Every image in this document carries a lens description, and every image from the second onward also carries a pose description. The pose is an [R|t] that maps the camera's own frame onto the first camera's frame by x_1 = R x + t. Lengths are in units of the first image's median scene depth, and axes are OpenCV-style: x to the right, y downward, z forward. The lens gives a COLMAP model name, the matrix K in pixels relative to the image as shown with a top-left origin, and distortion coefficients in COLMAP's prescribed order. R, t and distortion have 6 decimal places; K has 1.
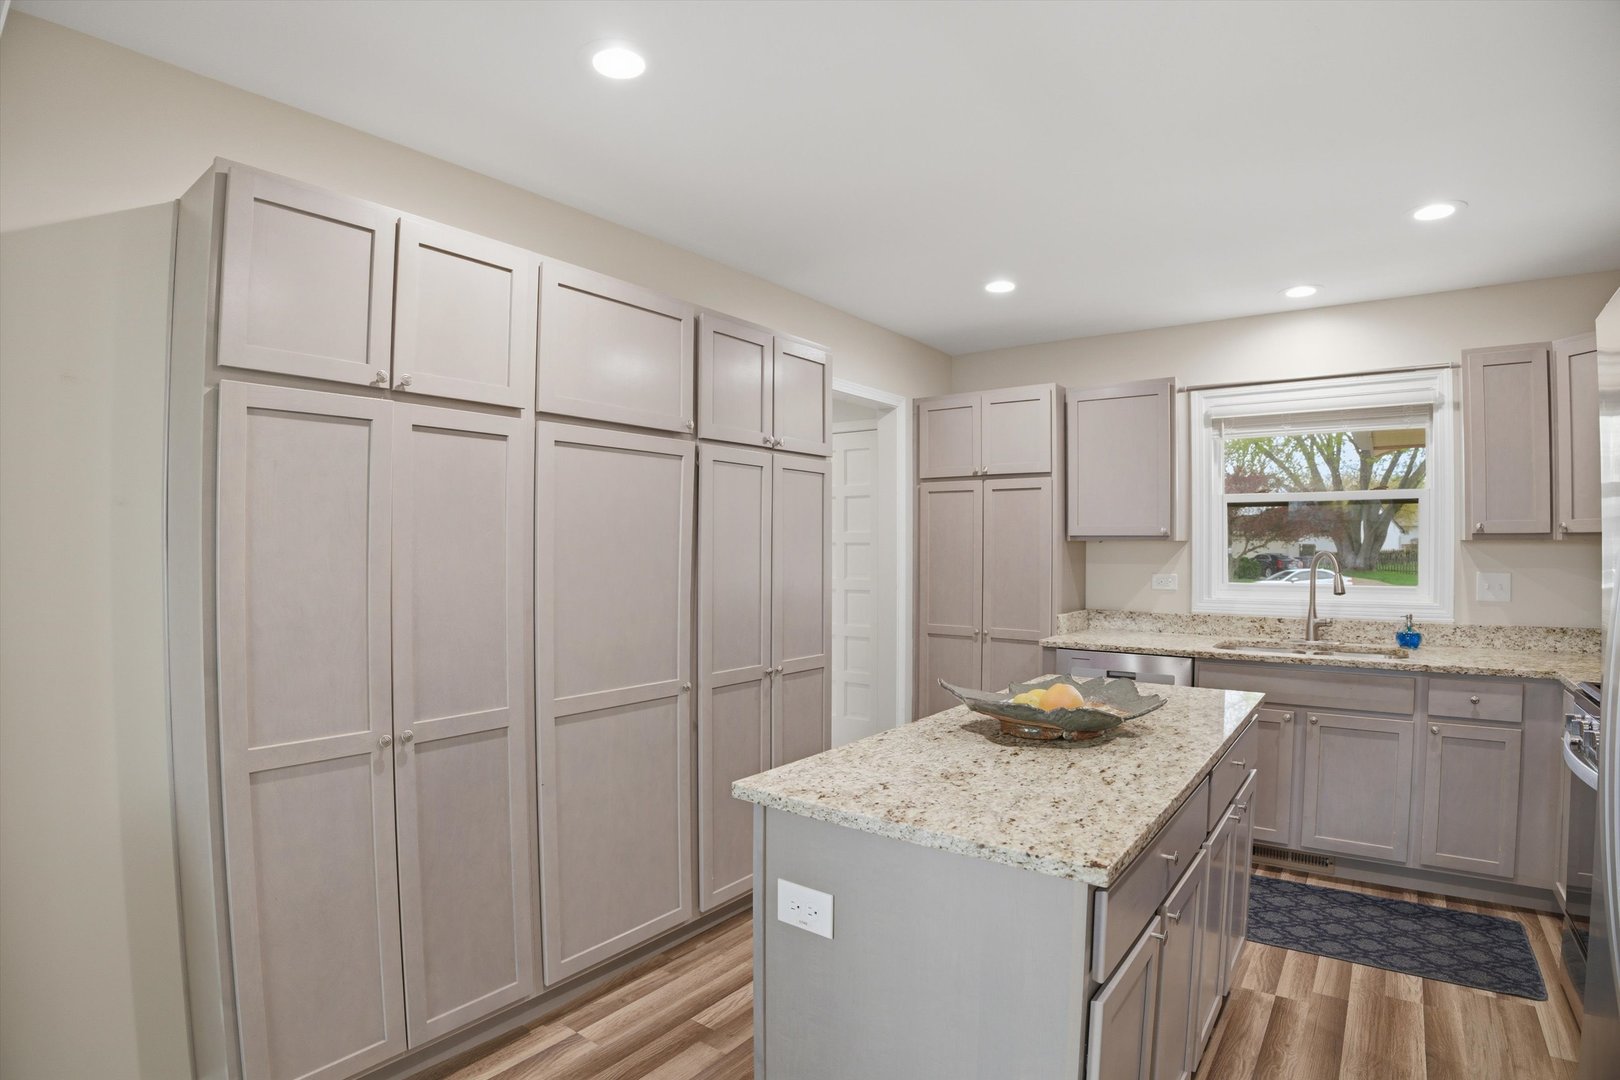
lens RADIAL K [[809.3, 0, 800.4], [0, 809.3, 539.9], [0, 0, 1]] dist [-0.093393, 0.001562]
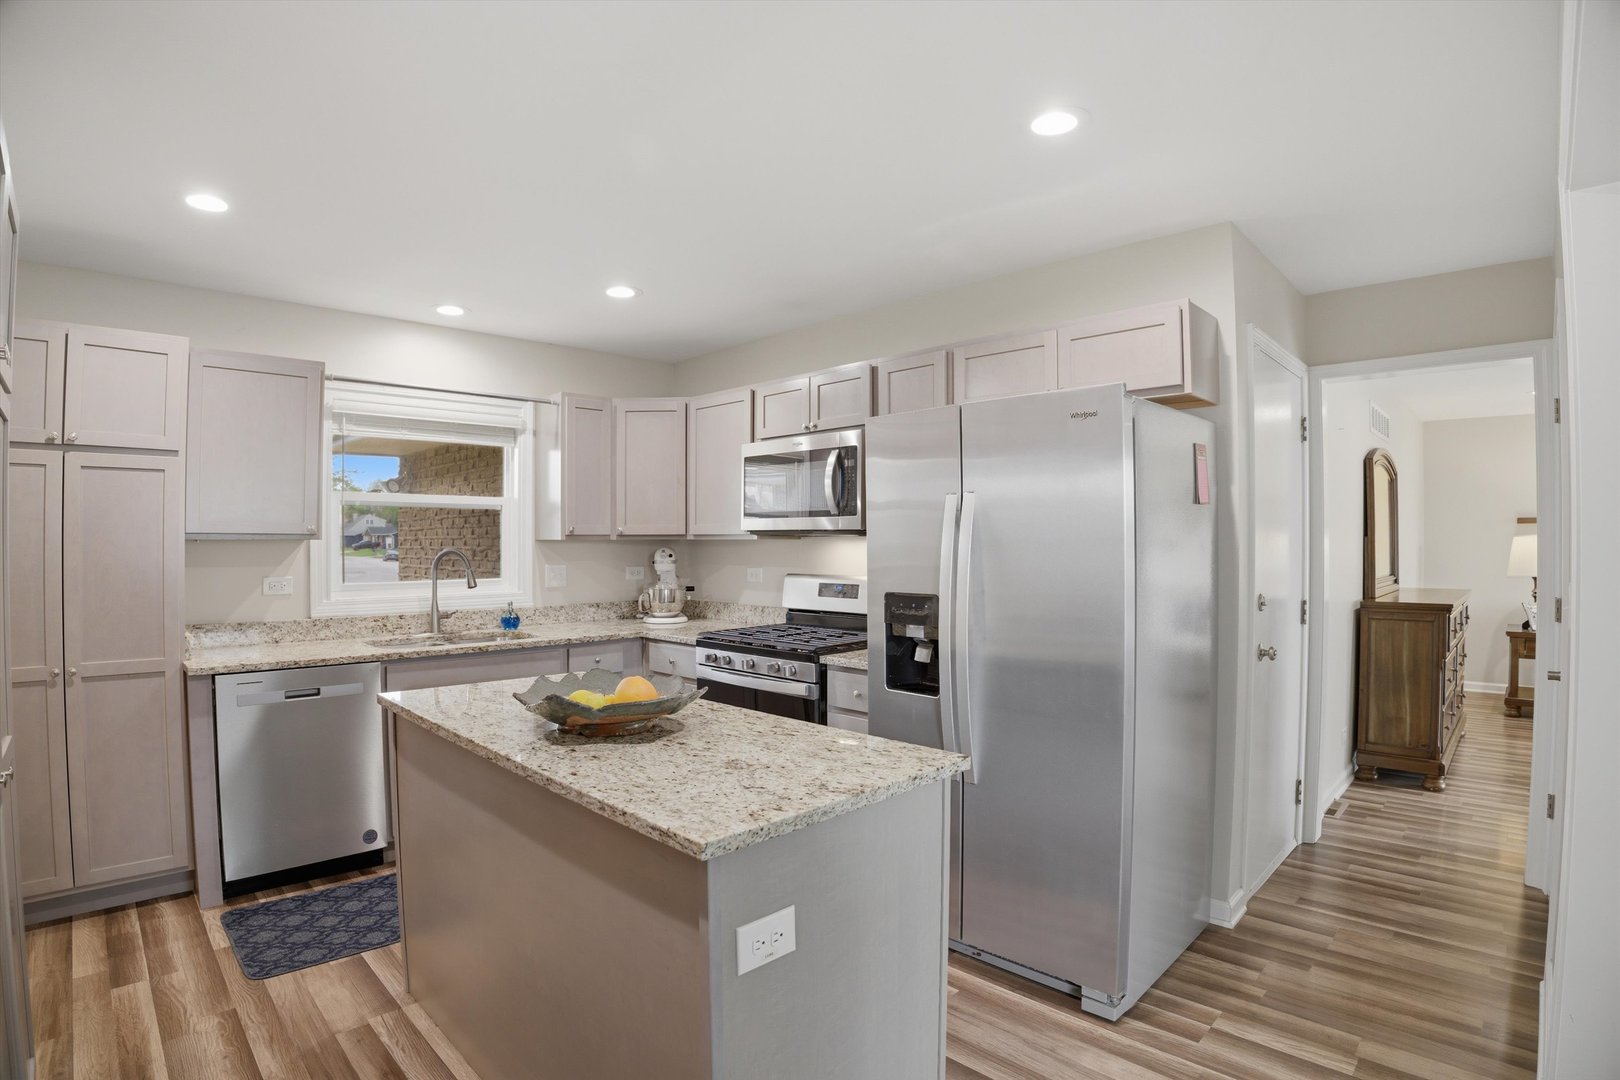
lens RADIAL K [[809.3, 0, 800.4], [0, 809.3, 539.9], [0, 0, 1]] dist [-0.093393, 0.001562]
pose [[0.148332, 0.003127, 0.988933, -0.386726], [-0.001912, 0.999994, -0.002875, 0.003151], [-0.988936, -0.001464, 0.148337, 0.360472]]
